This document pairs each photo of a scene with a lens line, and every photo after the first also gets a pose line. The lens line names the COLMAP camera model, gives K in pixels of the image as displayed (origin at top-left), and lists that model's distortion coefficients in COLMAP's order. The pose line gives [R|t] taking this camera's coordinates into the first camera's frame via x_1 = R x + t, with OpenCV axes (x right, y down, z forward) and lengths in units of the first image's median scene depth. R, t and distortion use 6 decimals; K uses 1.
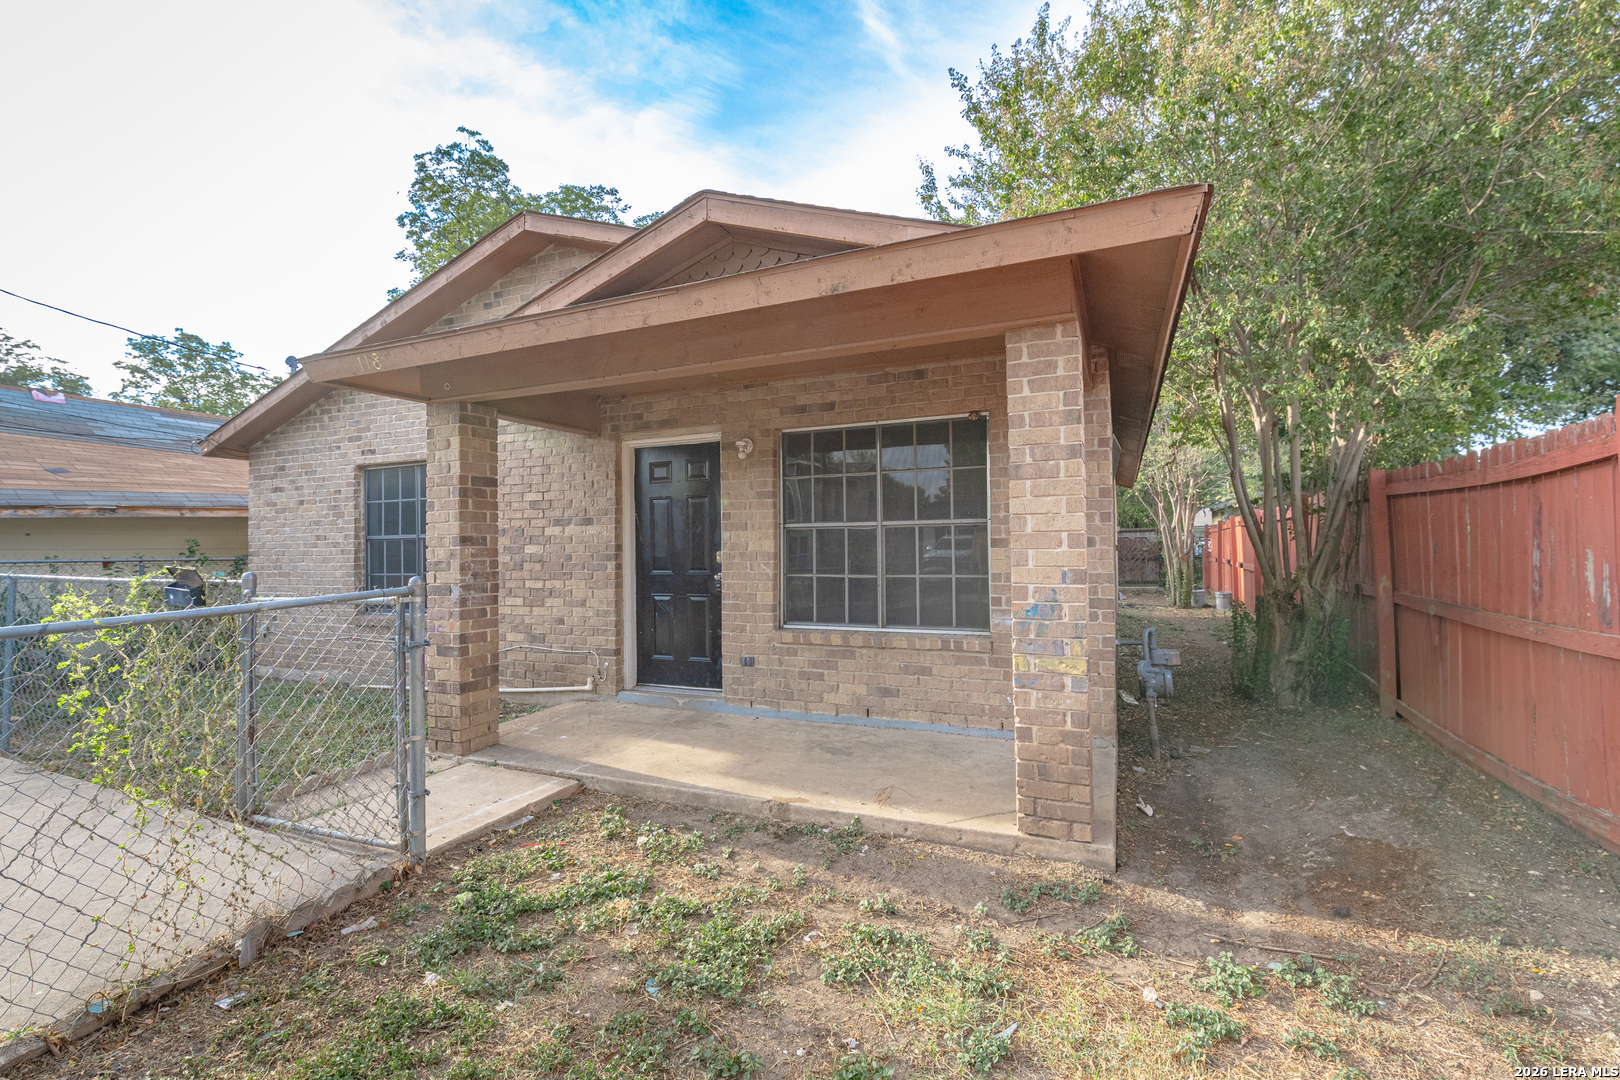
lens RADIAL K [[702.7, 0, 812.4], [0, 702.7, 527.4], [0, 0, 1]] dist [-0.008000, -0.003591]
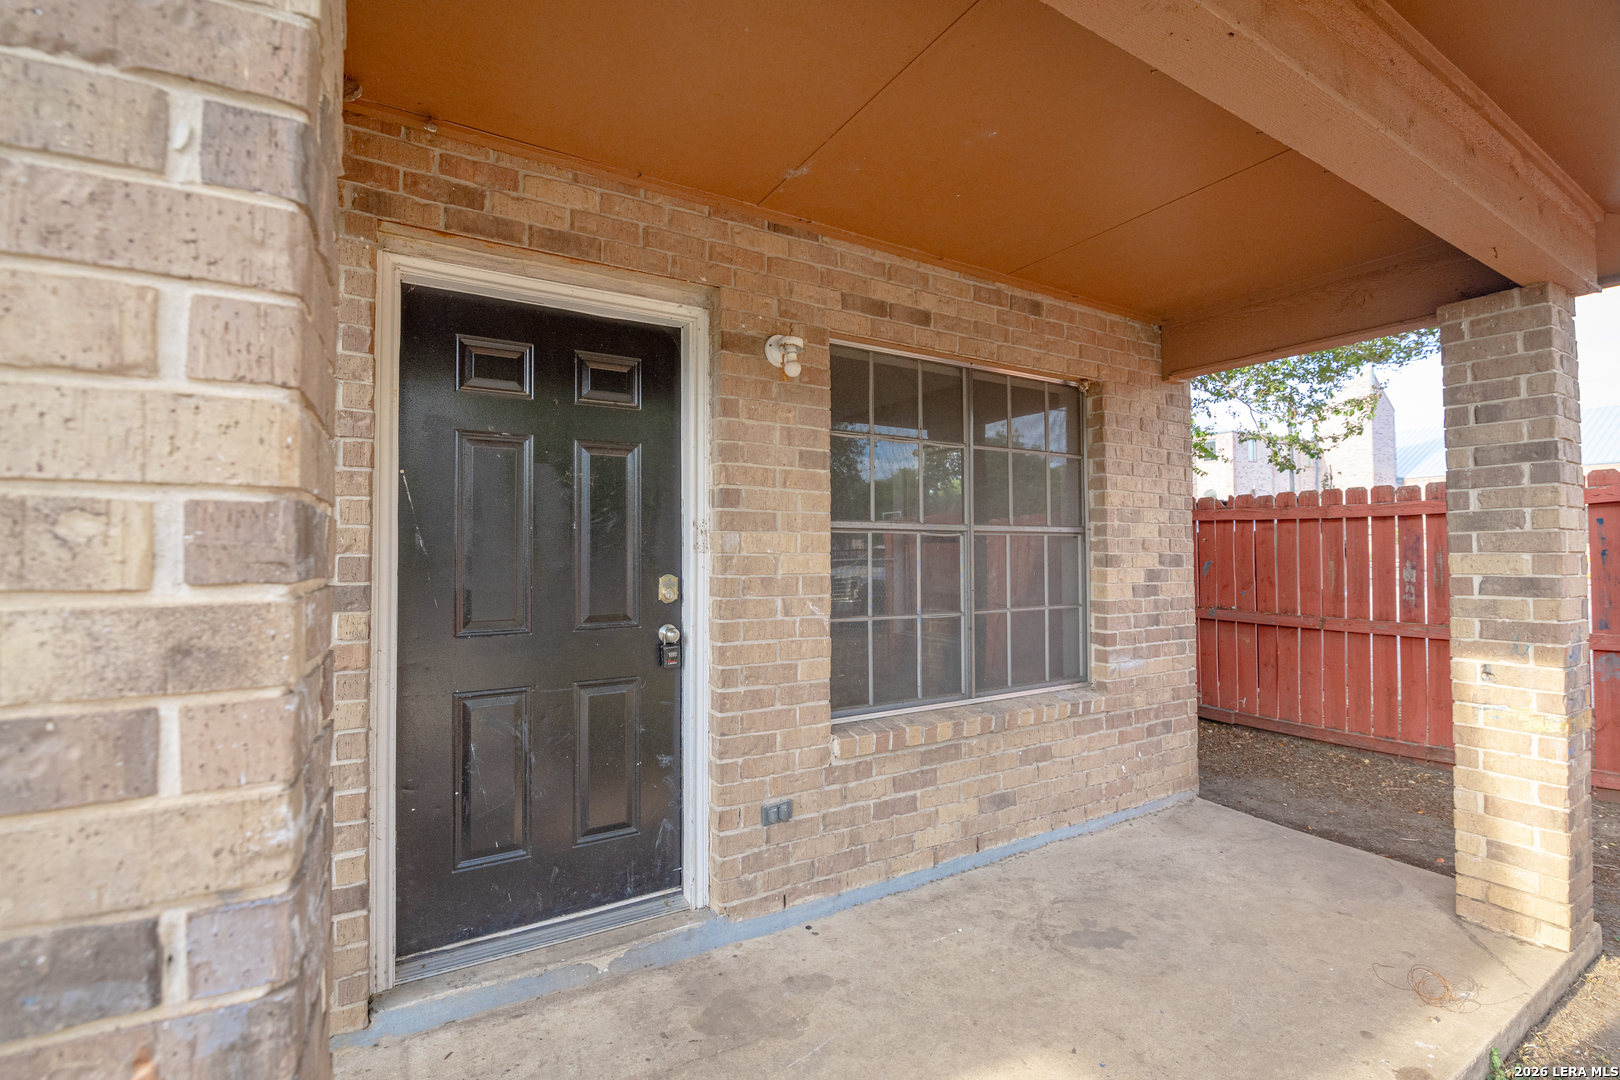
lens RADIAL K [[702.7, 0, 818.5], [0, 702.7, 526.6], [0, 0, 1]] dist [-0.008000, -0.003591]
pose [[0.591496, 0.038982, 0.805365, -0.459370], [-0.032588, 0.999170, -0.024428, 0.012179], [-0.805649, -0.011796, 0.592276, 0.708414]]
